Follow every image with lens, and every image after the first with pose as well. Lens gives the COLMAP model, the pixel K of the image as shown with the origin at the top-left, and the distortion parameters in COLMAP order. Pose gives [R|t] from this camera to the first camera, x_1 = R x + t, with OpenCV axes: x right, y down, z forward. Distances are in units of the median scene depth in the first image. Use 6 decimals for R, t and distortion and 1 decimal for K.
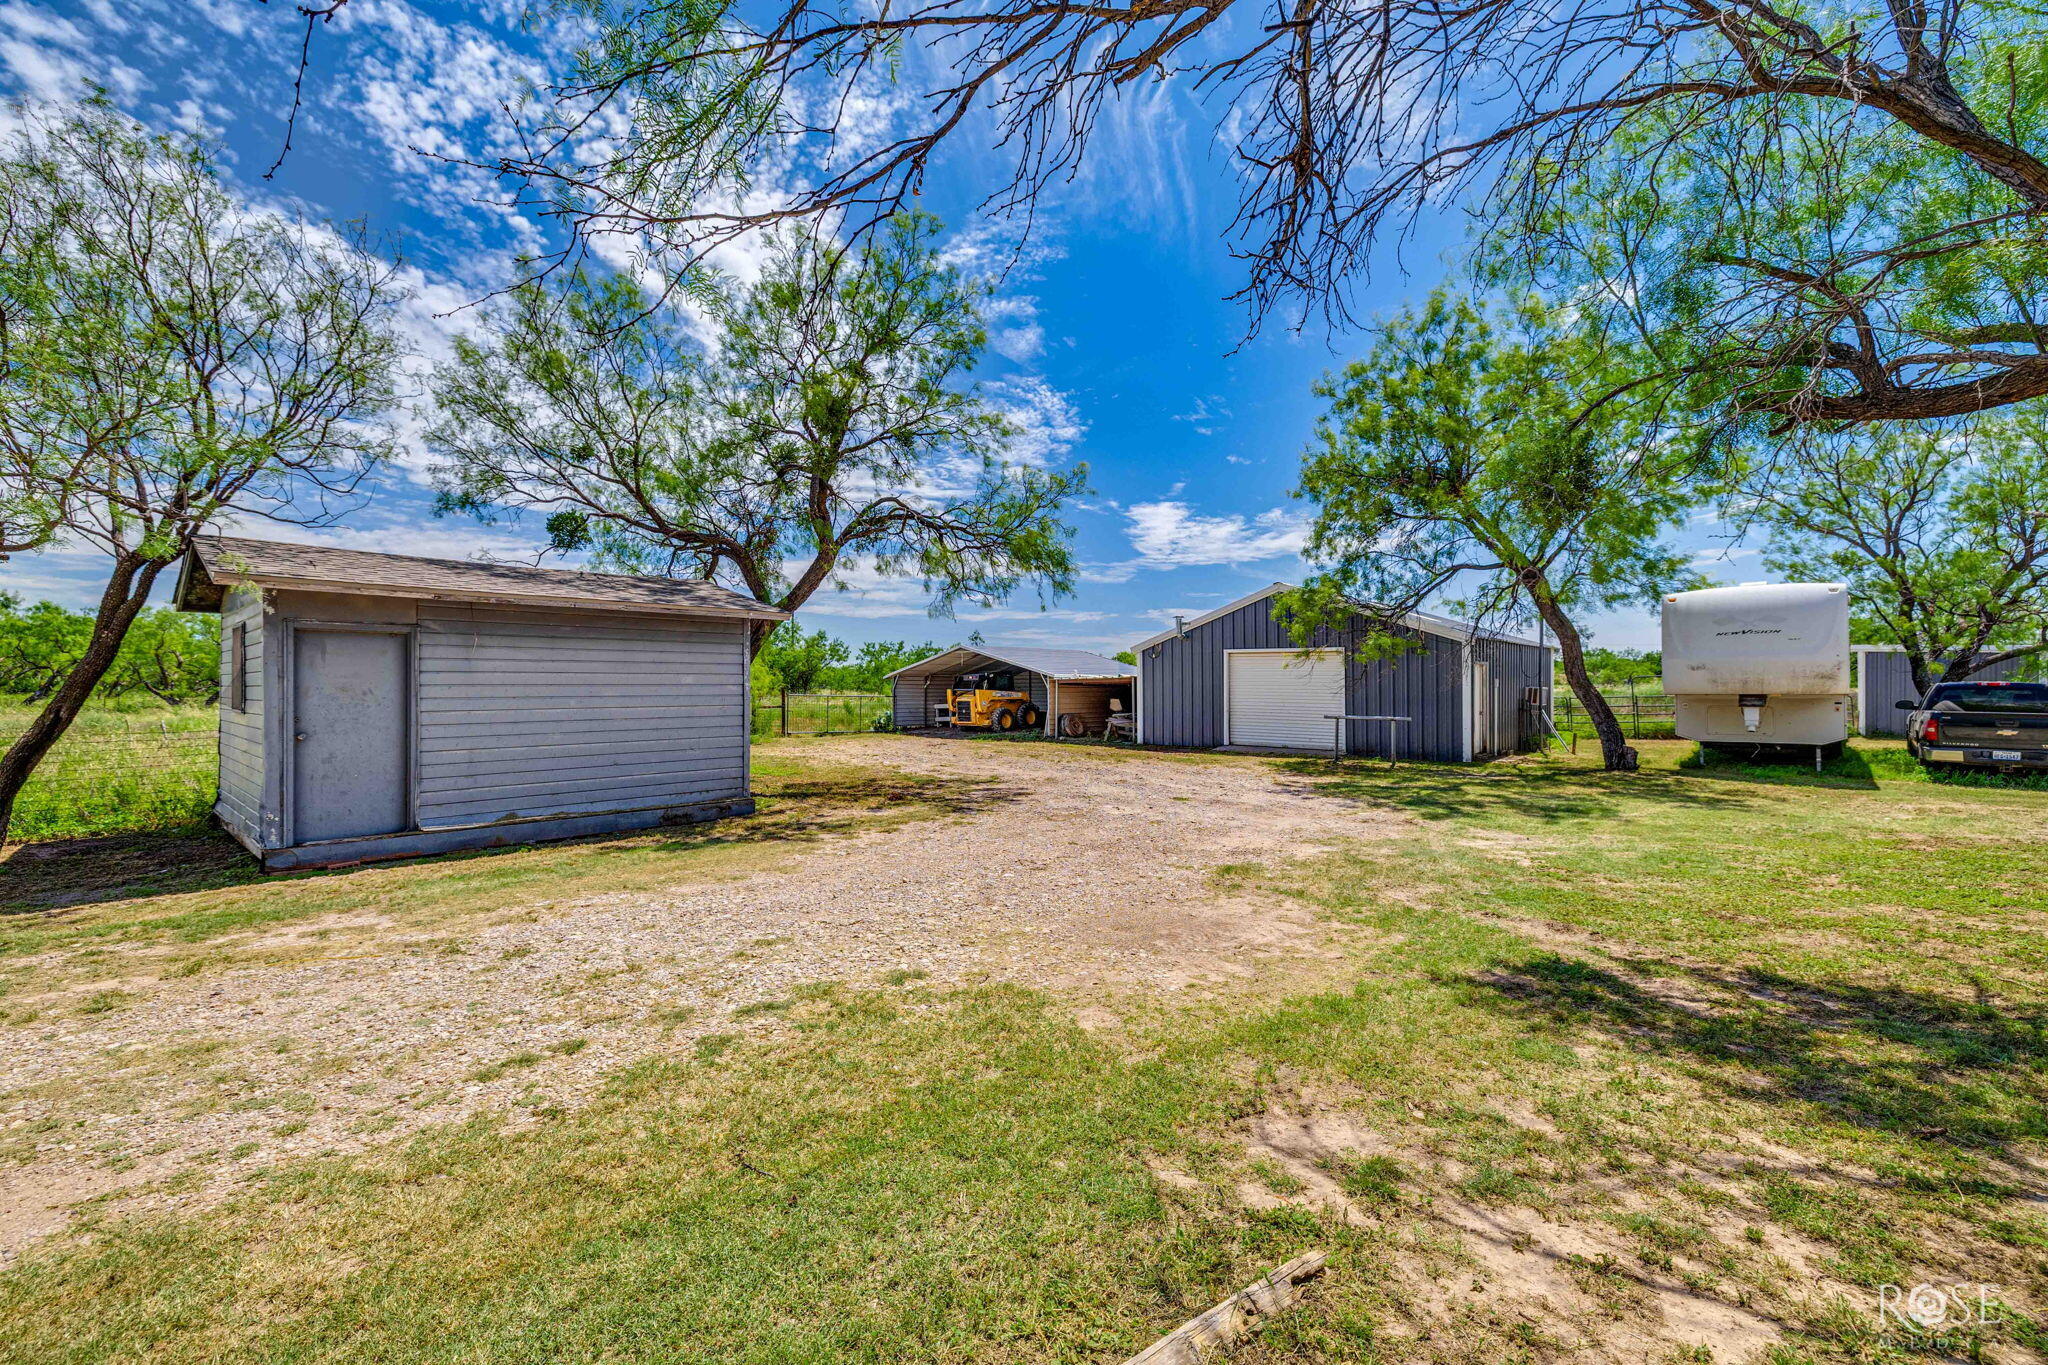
lens RADIAL K [[801.4, 0, 1024.0], [0, 801.4, 682.5], [0, 0, 1]] dist [0.000558, 0.000060]
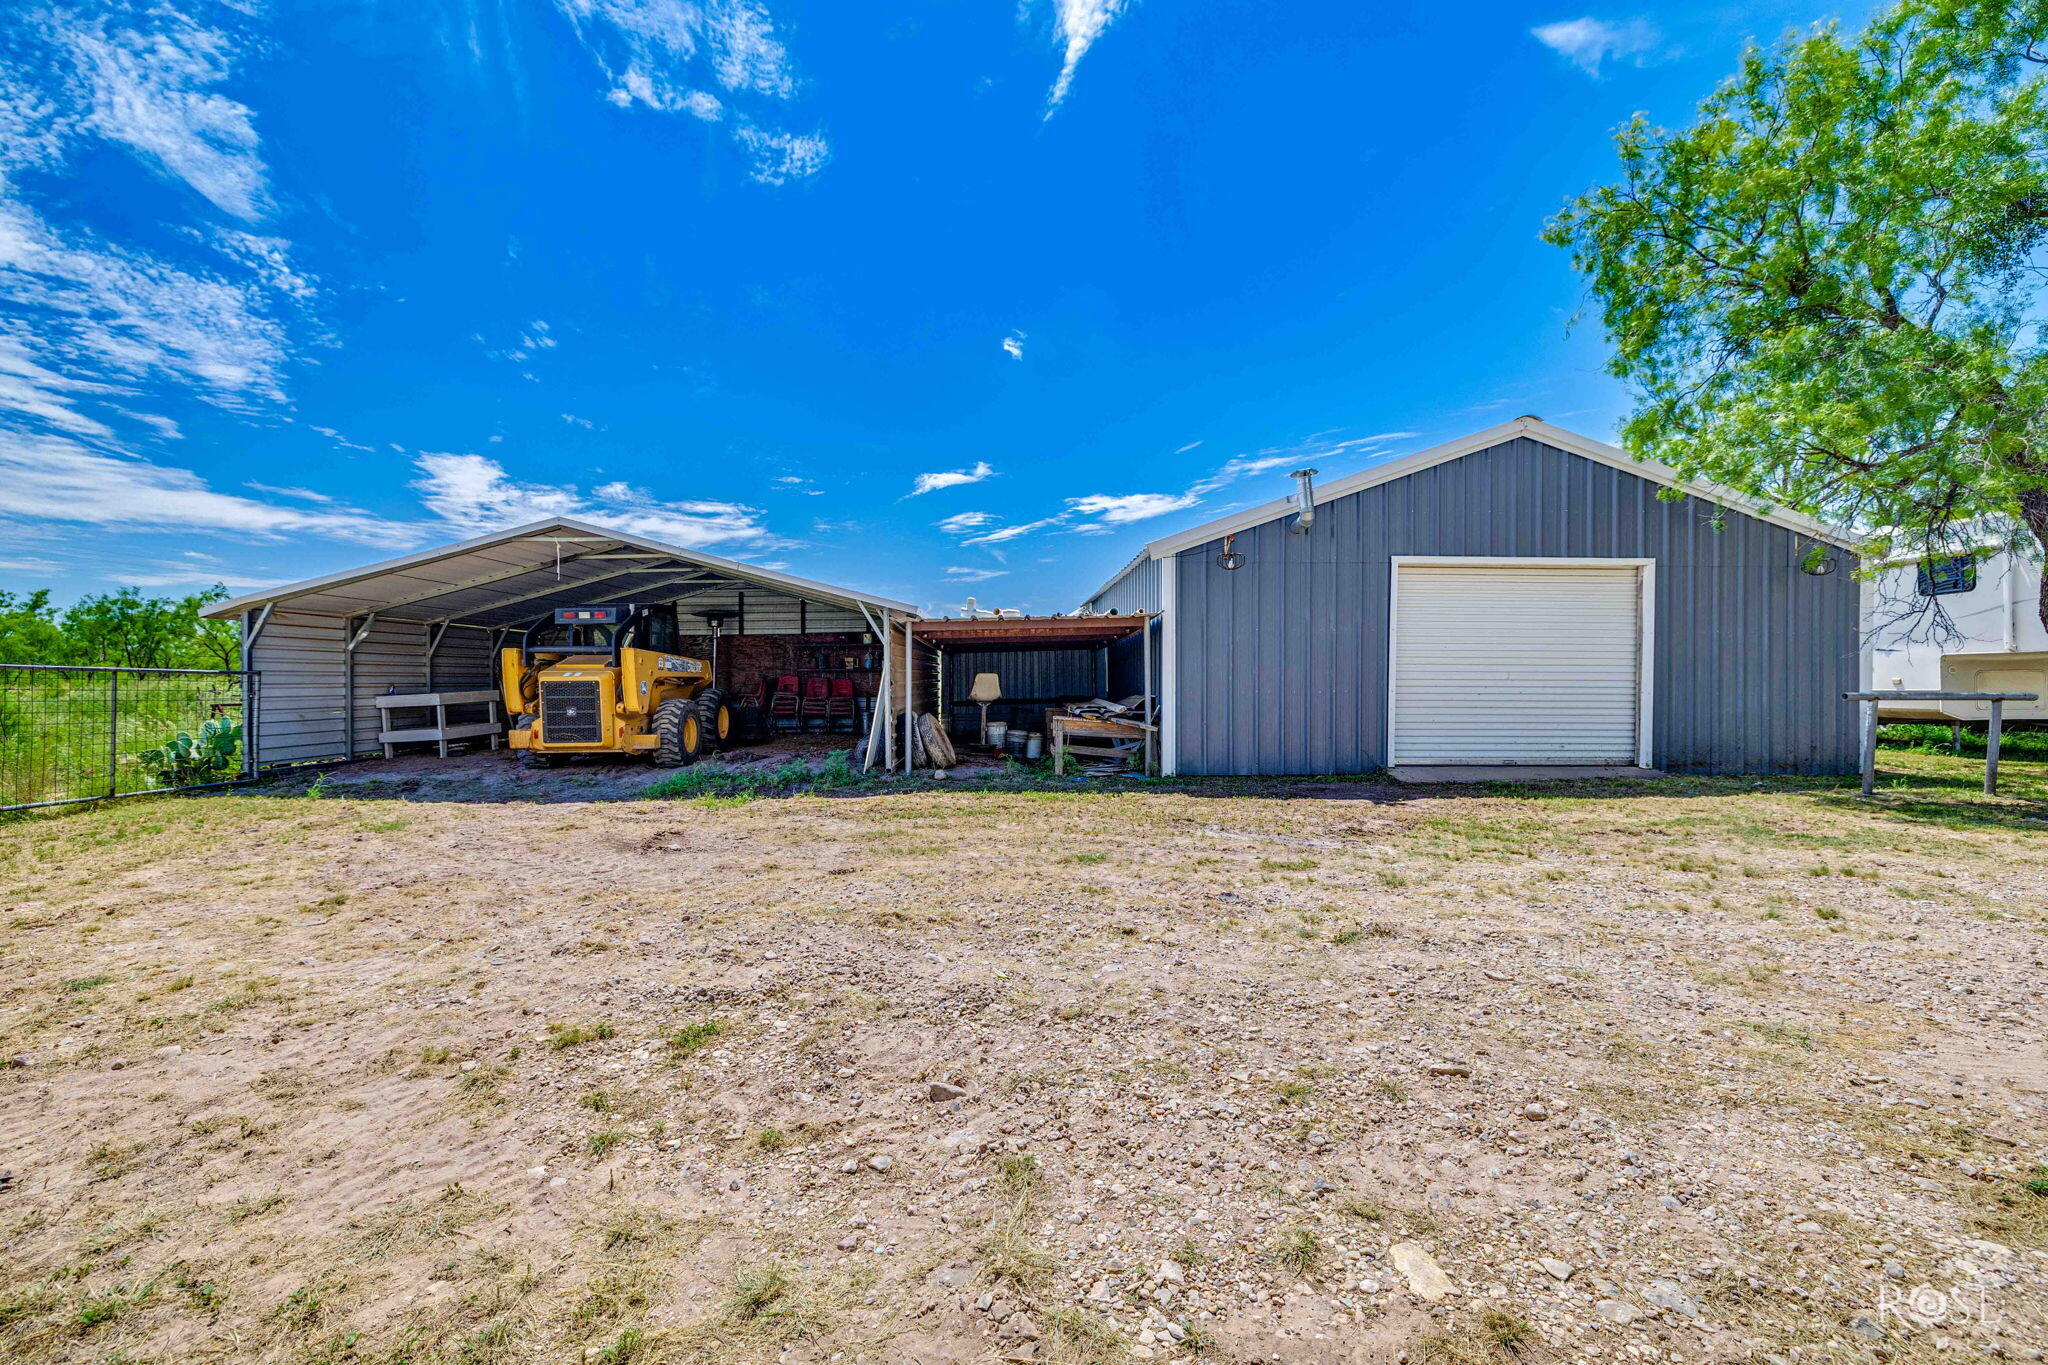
lens RADIAL K [[801.4, 0, 1024.0], [0, 801.4, 682.5], [0, 0, 1]] dist [0.000558, 0.000060]
pose [[0.749332, -0.006450, 0.662163, -0.168572], [-0.000904, 0.999942, 0.010764, 0.020801], [-0.662193, -0.008665, 0.749283, 0.662595]]
